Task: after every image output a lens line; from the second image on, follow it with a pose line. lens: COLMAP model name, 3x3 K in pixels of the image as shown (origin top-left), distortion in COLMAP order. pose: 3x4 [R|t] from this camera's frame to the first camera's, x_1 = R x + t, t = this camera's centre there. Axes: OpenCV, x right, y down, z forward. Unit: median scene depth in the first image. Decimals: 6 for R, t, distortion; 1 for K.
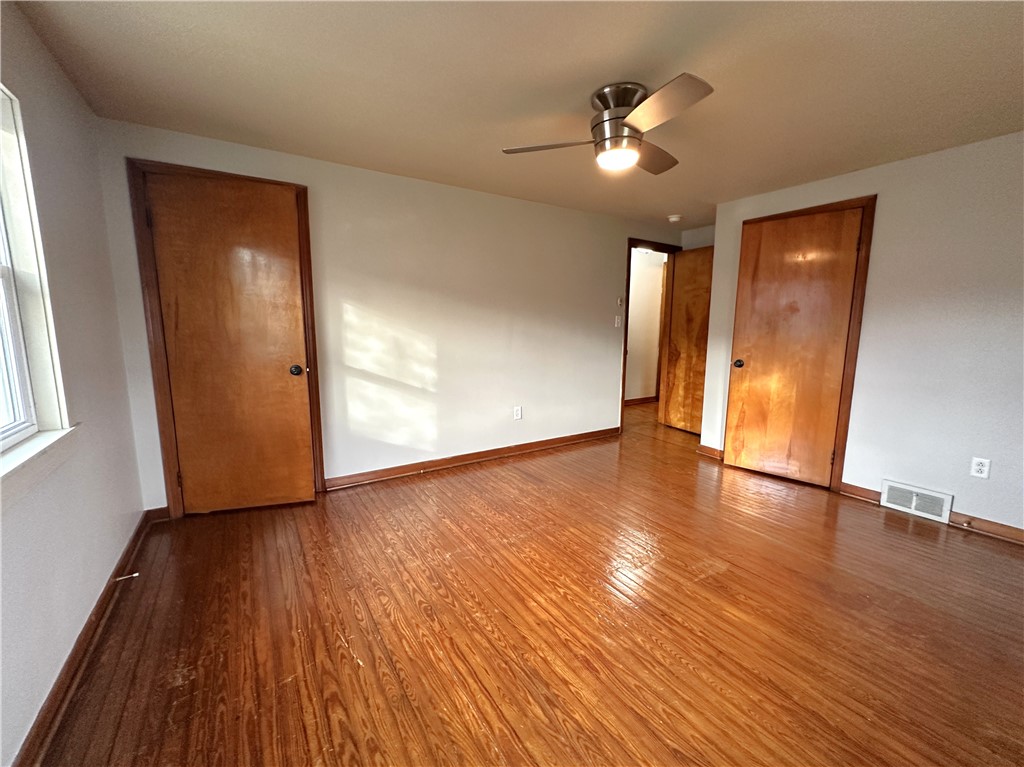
lens RADIAL K [[416.4, 0, 520.0], [0, 416.4, 384.2], [0, 0, 1]] dist [-0.003703, -0.000256]
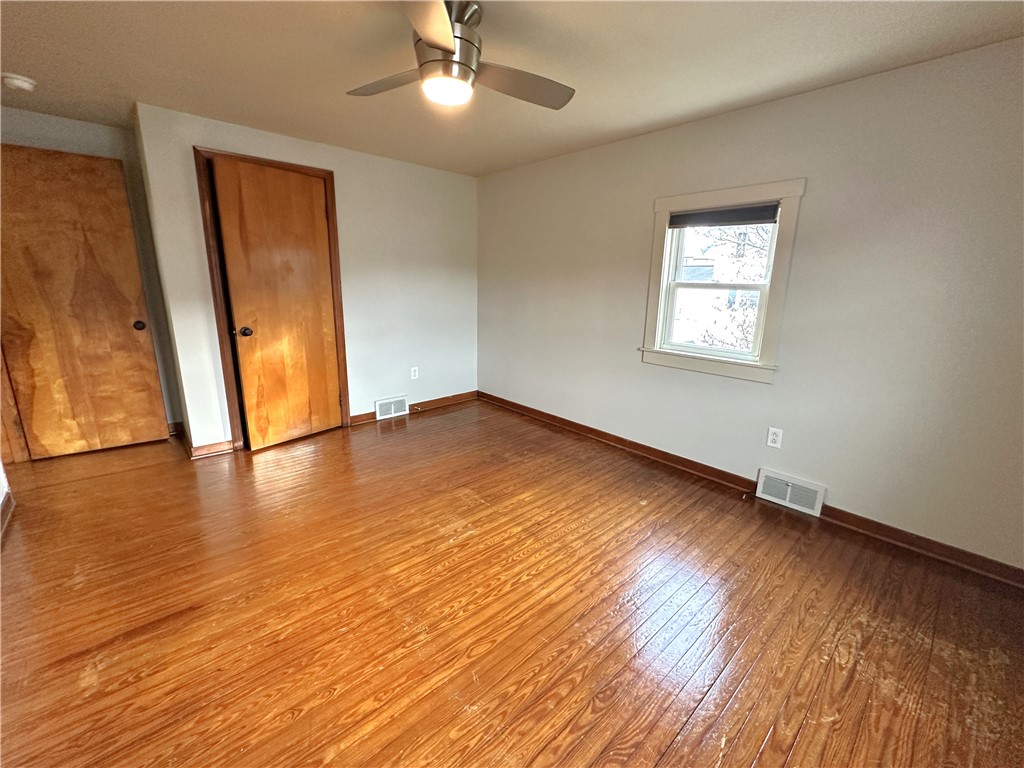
lens RADIAL K [[416.4, 0, 517.6], [0, 416.4, 379.2], [0, 0, 1]] dist [-0.003703, -0.000256]
pose [[-0.144421, -0.236106, 0.960935, -0.469895], [0.124420, 0.959076, 0.254349, -0.125474], [-0.981663, 0.156293, -0.109134, 0.691961]]
